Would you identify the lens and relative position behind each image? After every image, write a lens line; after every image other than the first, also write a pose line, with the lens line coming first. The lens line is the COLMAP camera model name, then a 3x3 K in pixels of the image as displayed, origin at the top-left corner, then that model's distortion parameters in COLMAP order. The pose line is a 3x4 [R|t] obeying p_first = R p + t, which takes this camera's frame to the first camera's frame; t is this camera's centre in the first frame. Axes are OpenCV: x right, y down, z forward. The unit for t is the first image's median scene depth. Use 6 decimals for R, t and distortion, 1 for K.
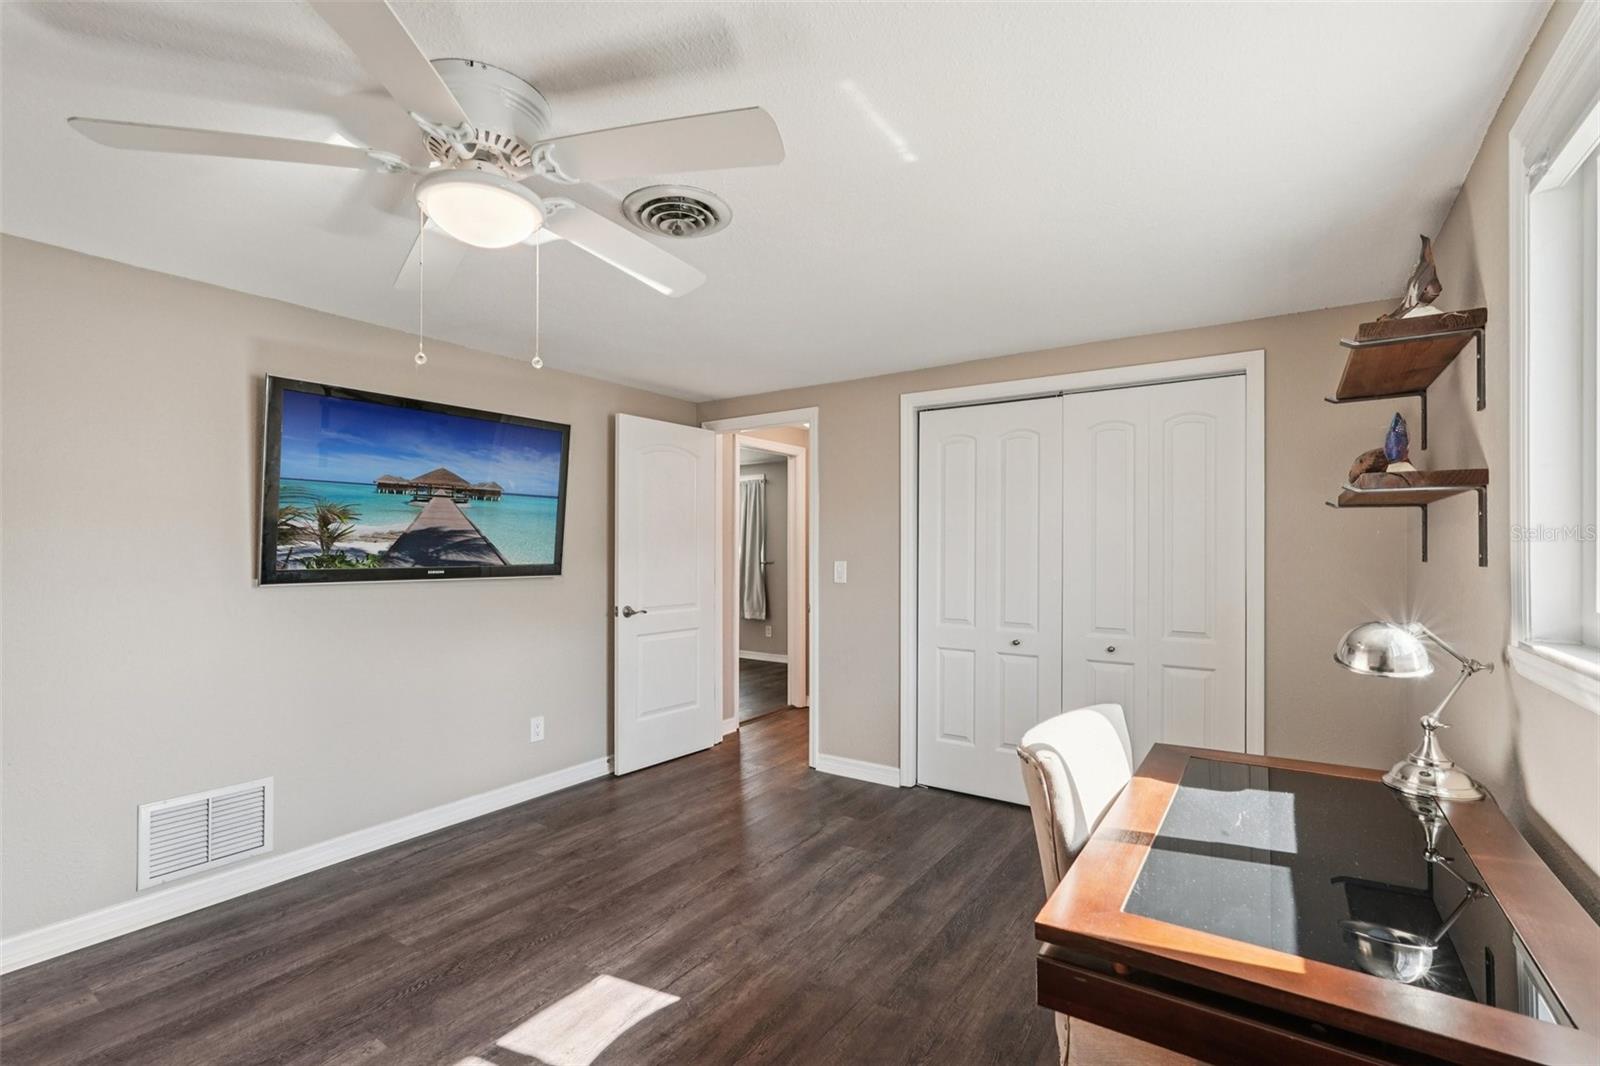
lens RADIAL K [[712.6, 0, 799.7], [0, 712.6, 546.2], [0, 0, 1]] dist [-0.002188, 0.001149]
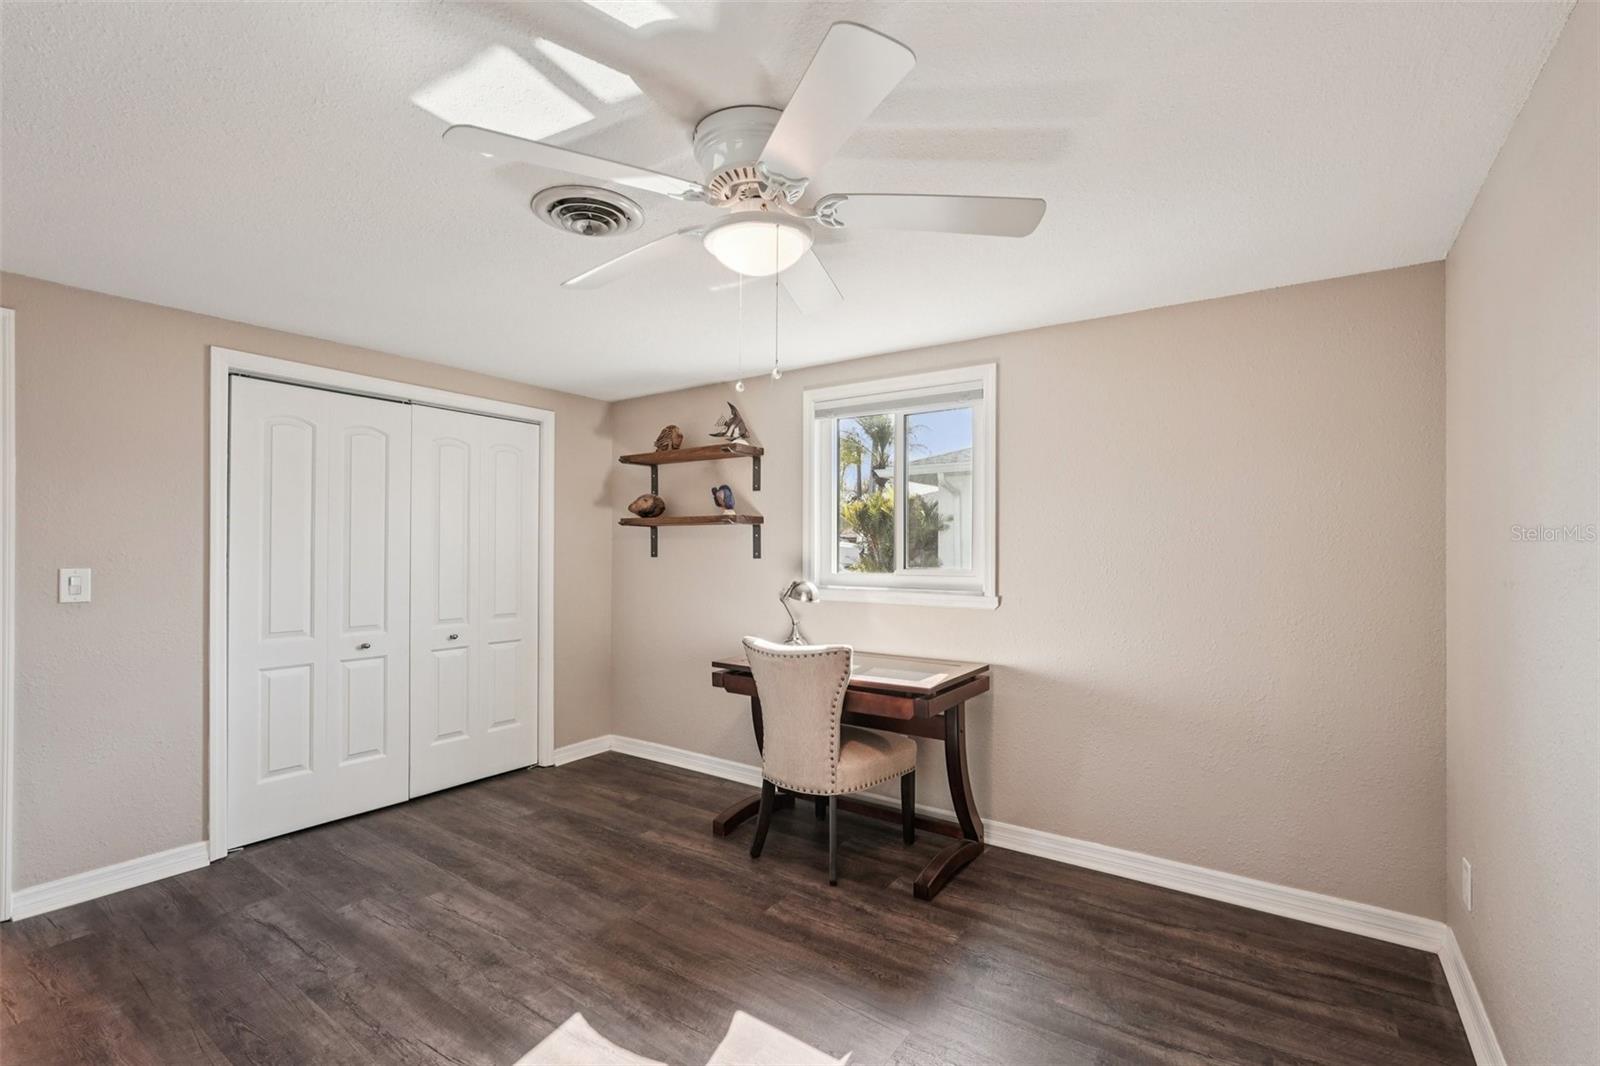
lens RADIAL K [[712.6, 0, 800.3], [0, 712.6, 544.9], [0, 0, 1]] dist [-0.002188, 0.001149]
pose [[0.019724, 0.005079, 0.999793, -0.943861], [-0.007087, 0.999963, -0.004940, -0.002766], [-0.999780, -0.006988, 0.019759, 0.562367]]
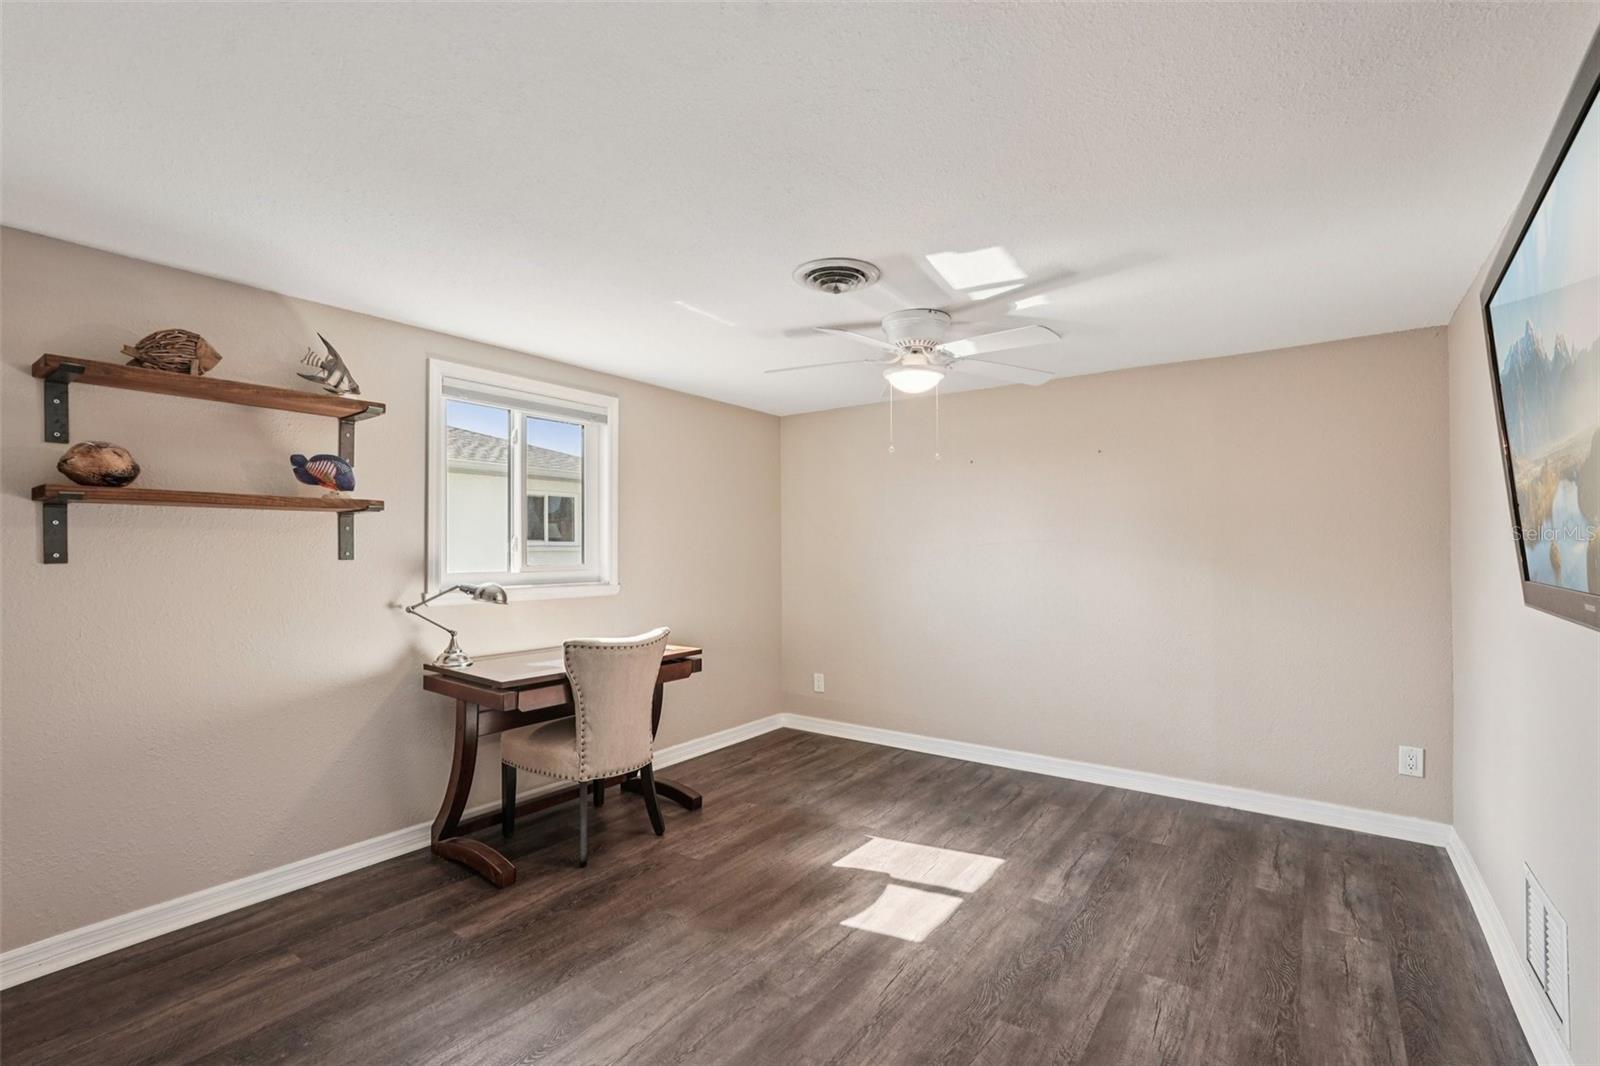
lens RADIAL K [[712.6, 0, 793.7], [0, 712.6, 537.0], [0, 0, 1]] dist [-0.002188, 0.001149]
pose [[-0.998894, 0.002135, 0.046969, -0.126144], [0.001263, 0.999826, -0.018603, 0.005598], [-0.047000, -0.018523, -0.998723, 1.828288]]
